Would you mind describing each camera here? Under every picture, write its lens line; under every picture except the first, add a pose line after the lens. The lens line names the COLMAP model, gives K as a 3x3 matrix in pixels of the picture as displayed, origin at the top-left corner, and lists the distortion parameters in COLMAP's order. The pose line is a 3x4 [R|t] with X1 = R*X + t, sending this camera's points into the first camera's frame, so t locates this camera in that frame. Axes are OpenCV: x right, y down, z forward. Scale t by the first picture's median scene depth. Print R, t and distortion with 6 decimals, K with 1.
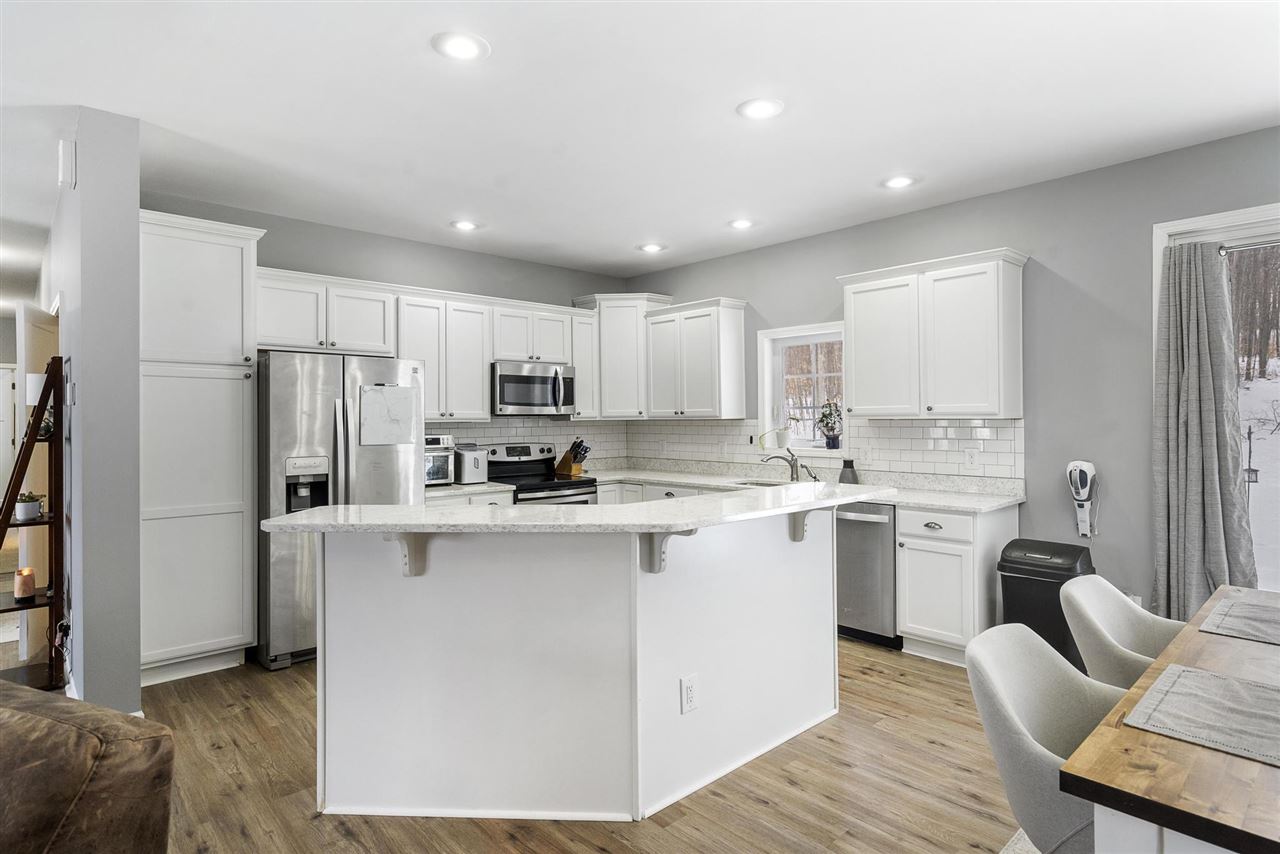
lens RADIAL K [[707.0, 0, 601.7], [0, 707.0, 415.4], [0, 0, 1]] dist [0.016981, -0.000135]
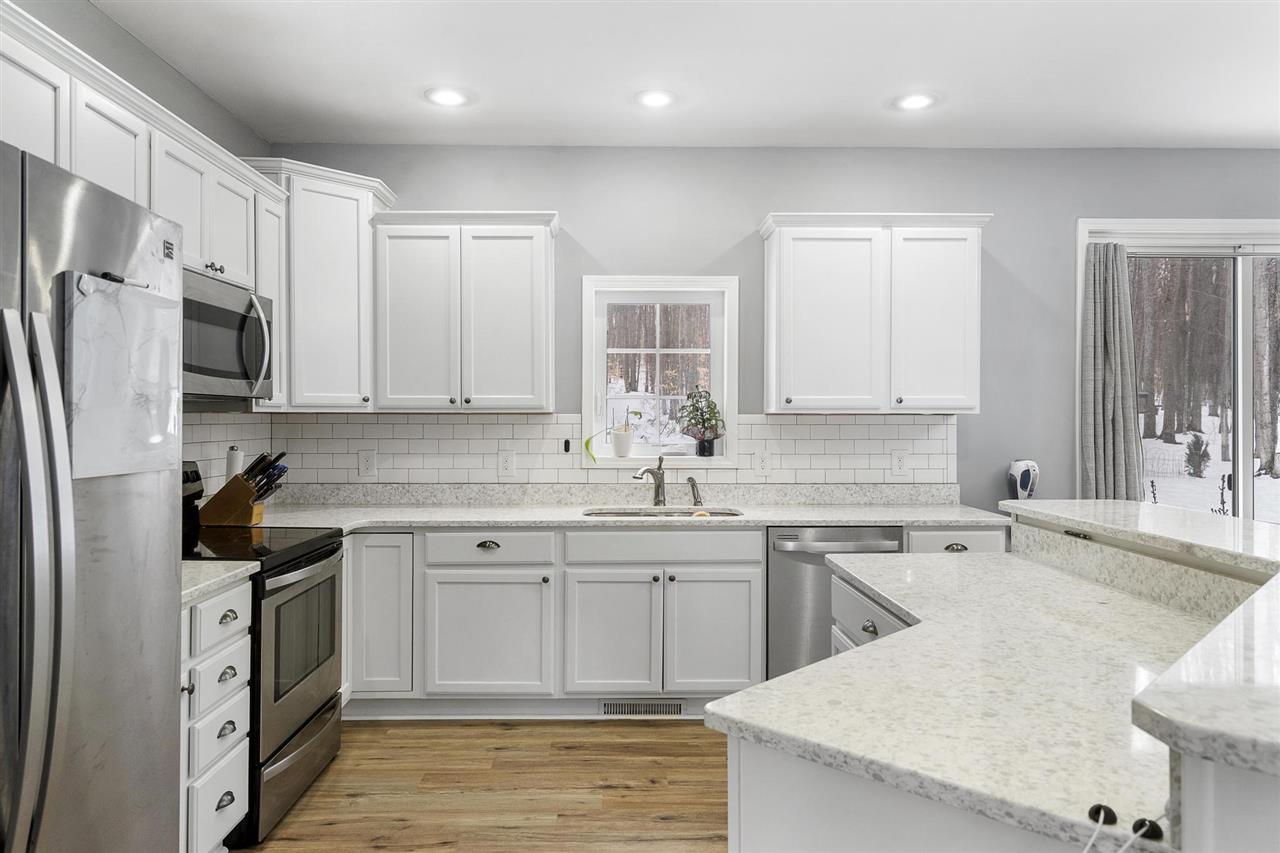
lens RADIAL K [[875.3, 0, 632.2], [0, 875.3, 416.3], [0, 0, 1]] dist [0.006824, 0.007751]
pose [[0.636575, 0.010749, 0.771140, -0.411148], [-0.009363, 0.999937, -0.006209, 0.014296], [-0.771158, -0.003268, 0.636635, 0.526103]]
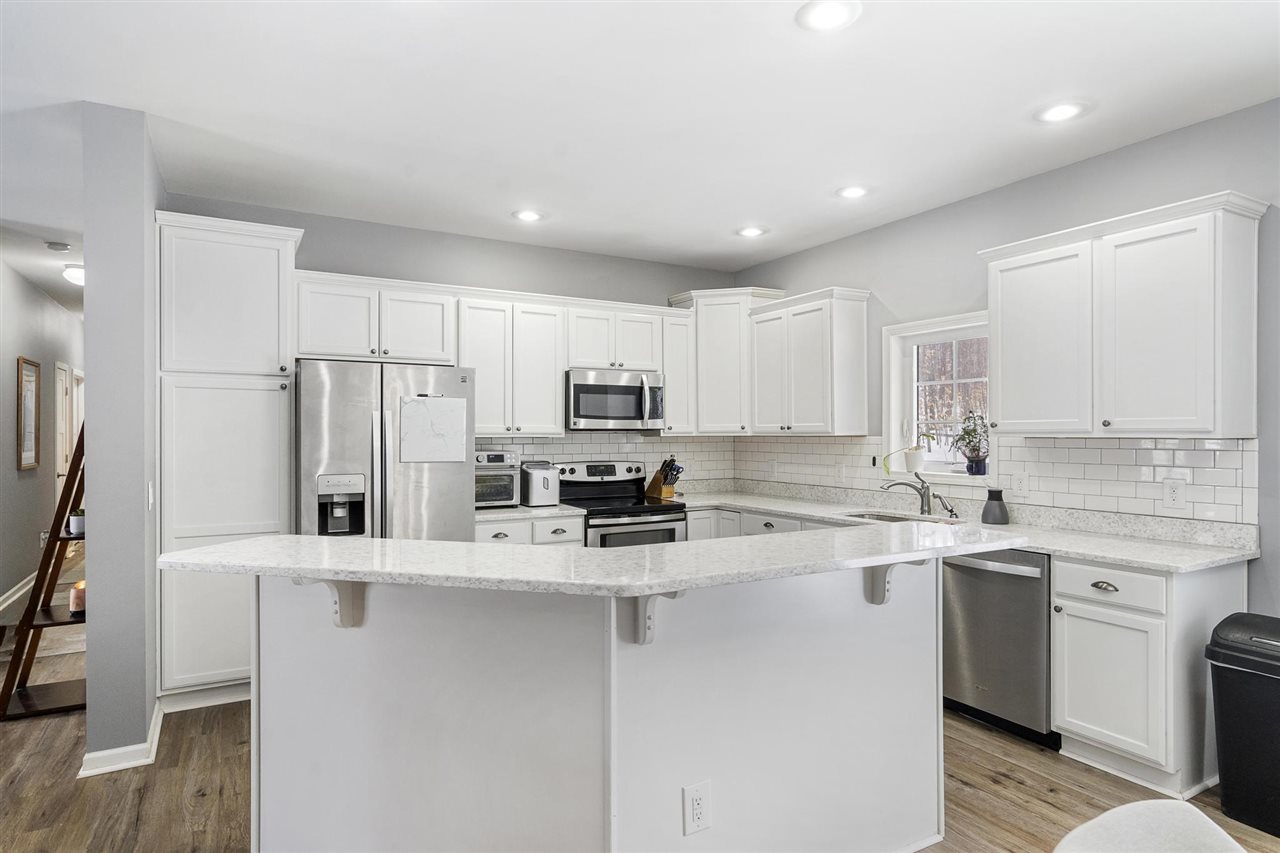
lens RADIAL K [[707.0, 0, 631.2], [0, 707.0, 434.6], [0, 0, 1]] dist [0.016981, -0.000135]
pose [[0.975652, 0.005607, -0.219255, 0.136106], [-0.004233, 0.999968, 0.006736, -0.000571], [0.219285, -0.005644, 0.975644, 0.167028]]
